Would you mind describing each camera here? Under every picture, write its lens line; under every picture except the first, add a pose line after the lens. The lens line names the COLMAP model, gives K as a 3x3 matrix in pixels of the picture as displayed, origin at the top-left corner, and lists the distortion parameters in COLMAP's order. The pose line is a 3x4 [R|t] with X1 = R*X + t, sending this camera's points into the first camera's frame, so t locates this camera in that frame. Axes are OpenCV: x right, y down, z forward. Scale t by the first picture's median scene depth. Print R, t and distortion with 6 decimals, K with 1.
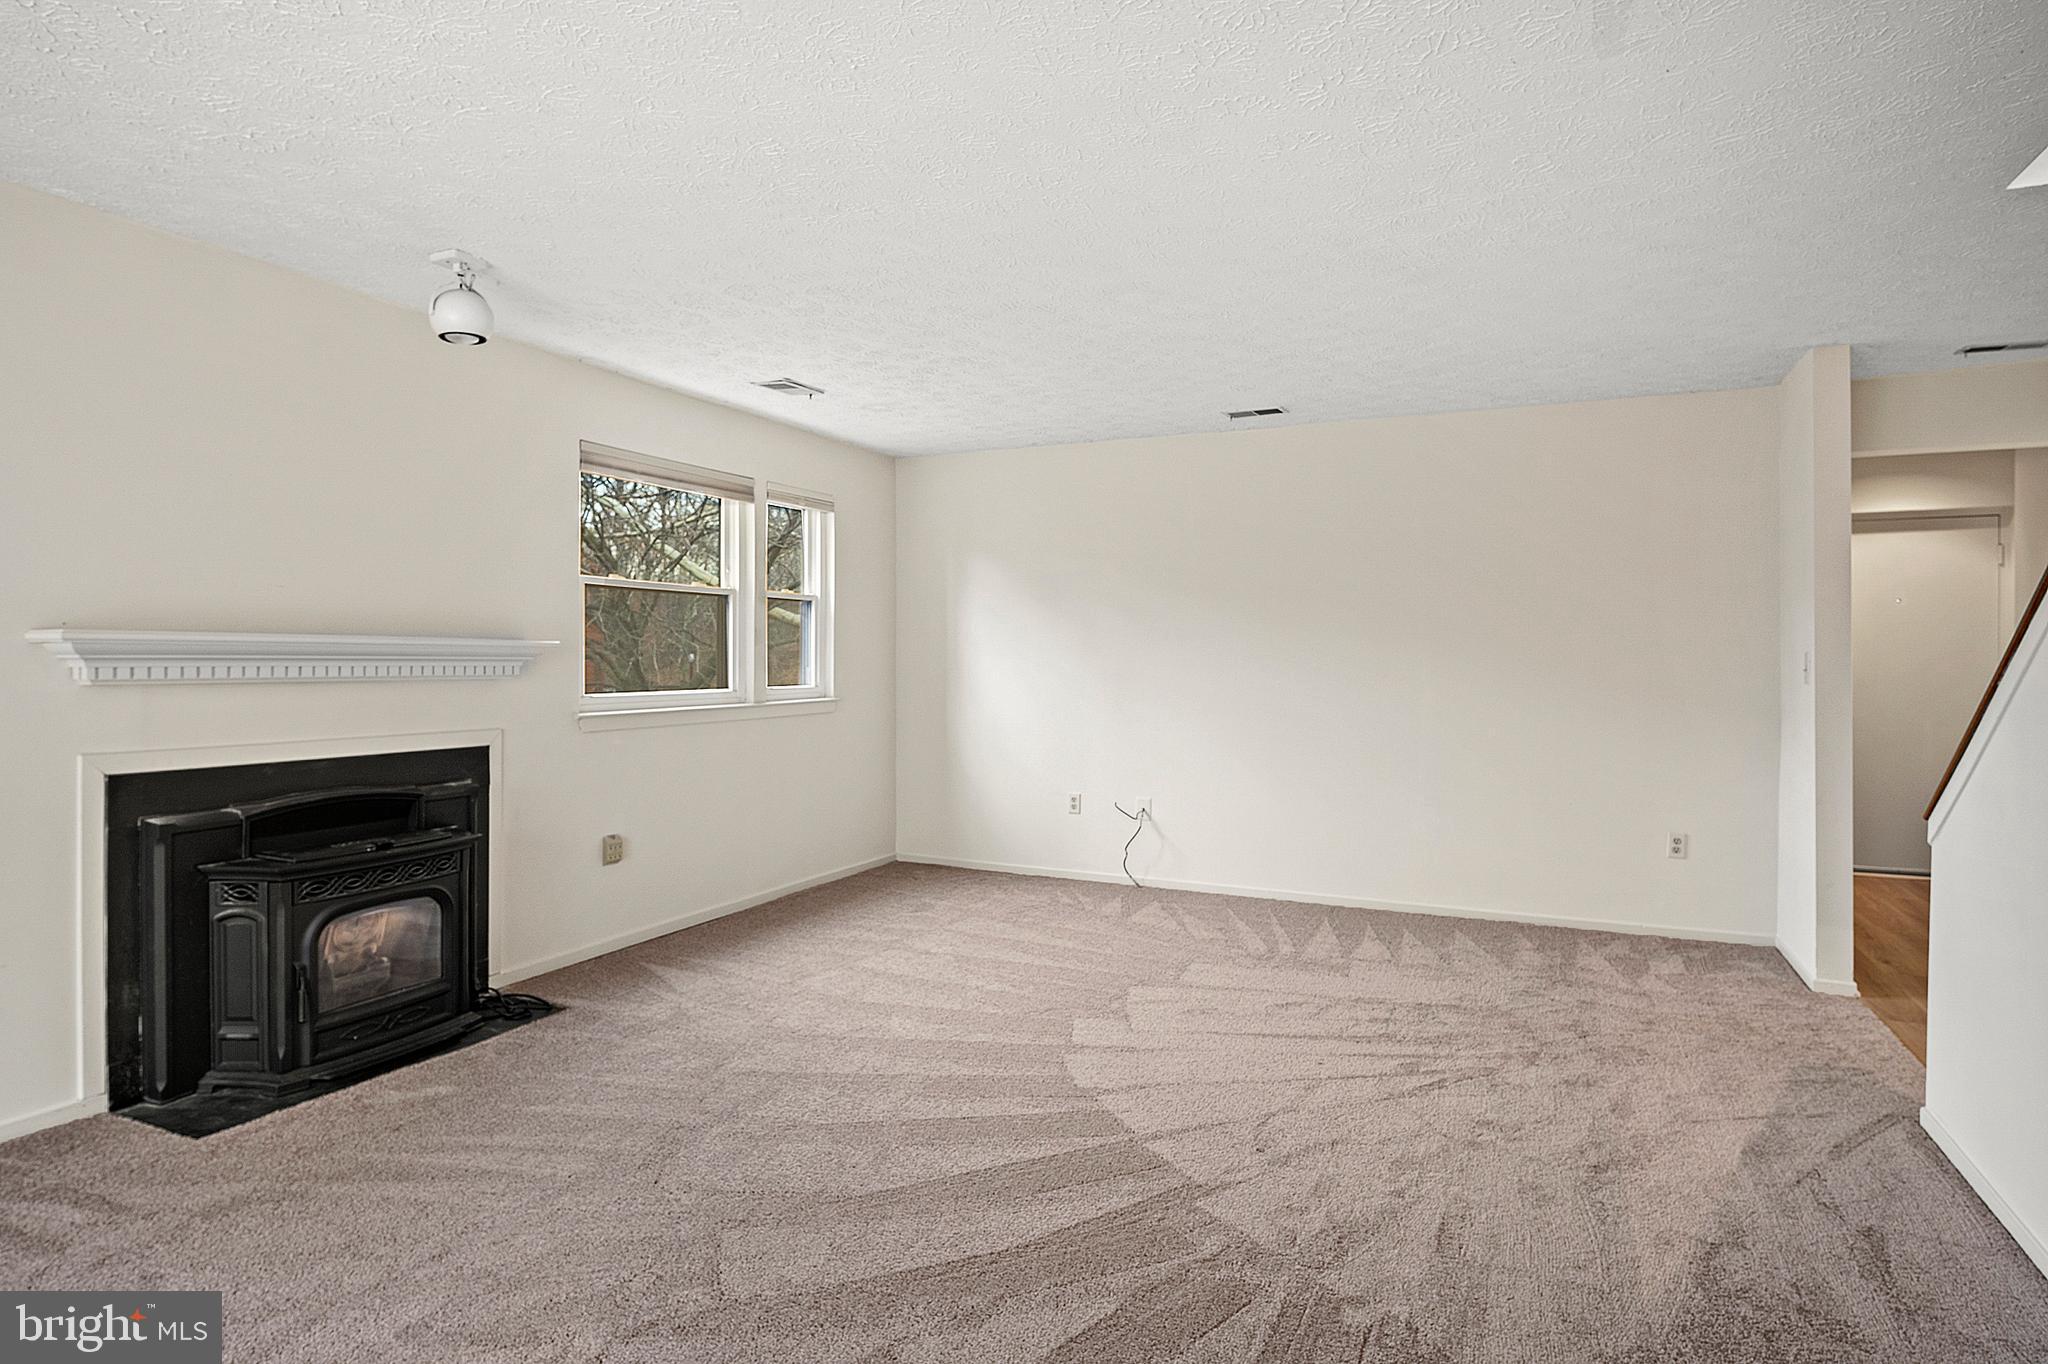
lens RADIAL K [[1116.4, 0, 1018.2], [0, 1116.4, 670.1], [0, 0, 1]] dist [-0.002746, -0.004131]
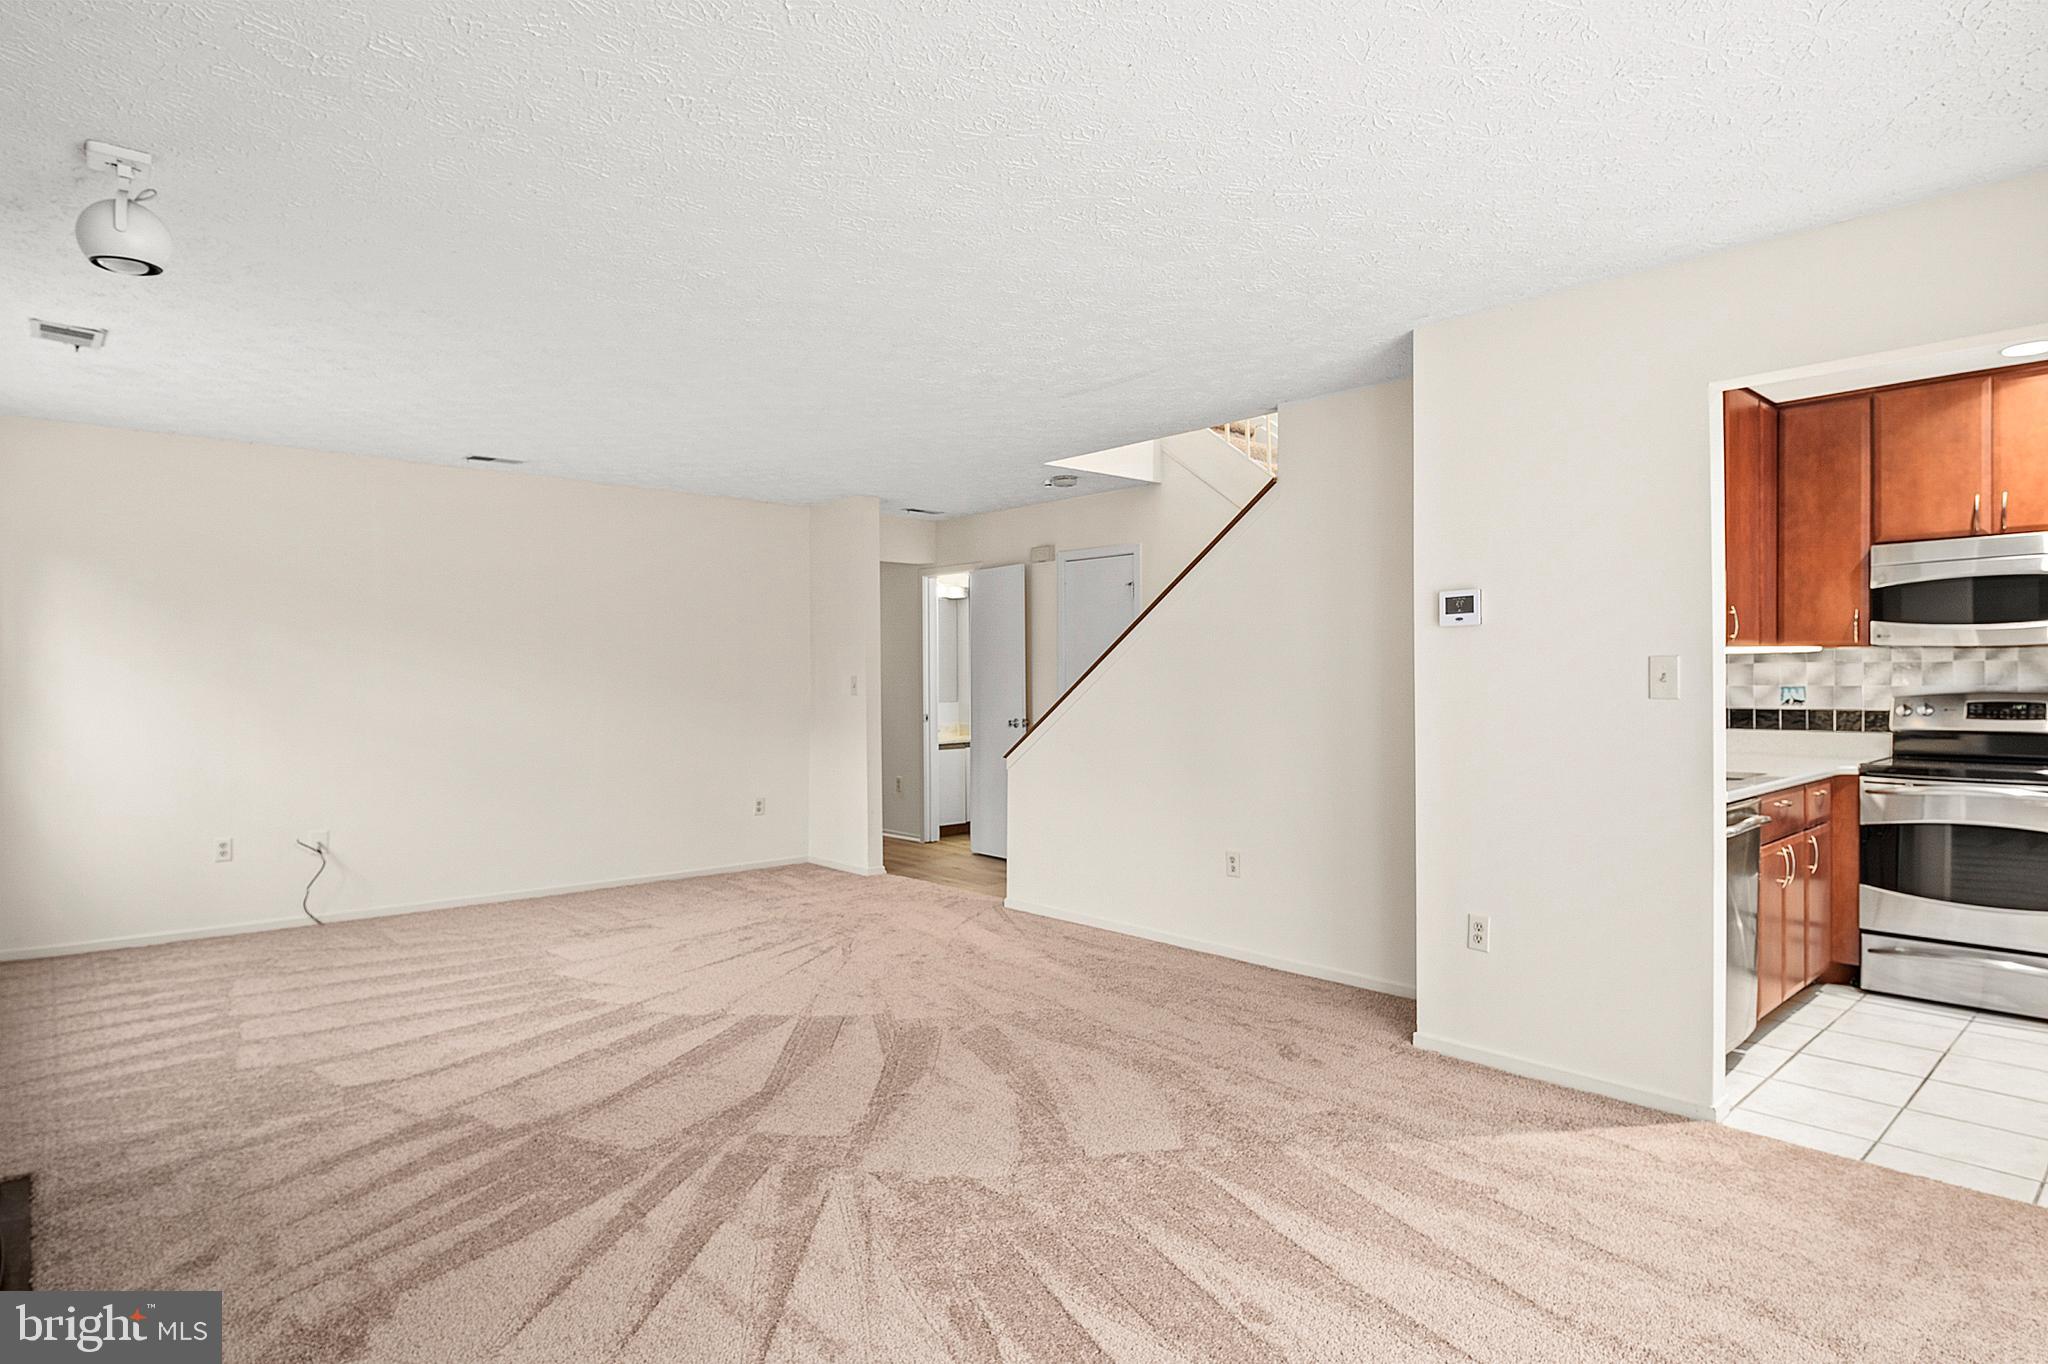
lens RADIAL K [[1116.4, 0, 1020.1], [0, 1116.4, 685.3], [0, 0, 1]] dist [-0.002746, -0.004131]
pose [[0.392321, -0.010832, 0.919765, -0.871340], [0.014660, 0.999877, 0.005523, -0.009382], [-0.919712, 0.011317, 0.392432, 0.132304]]
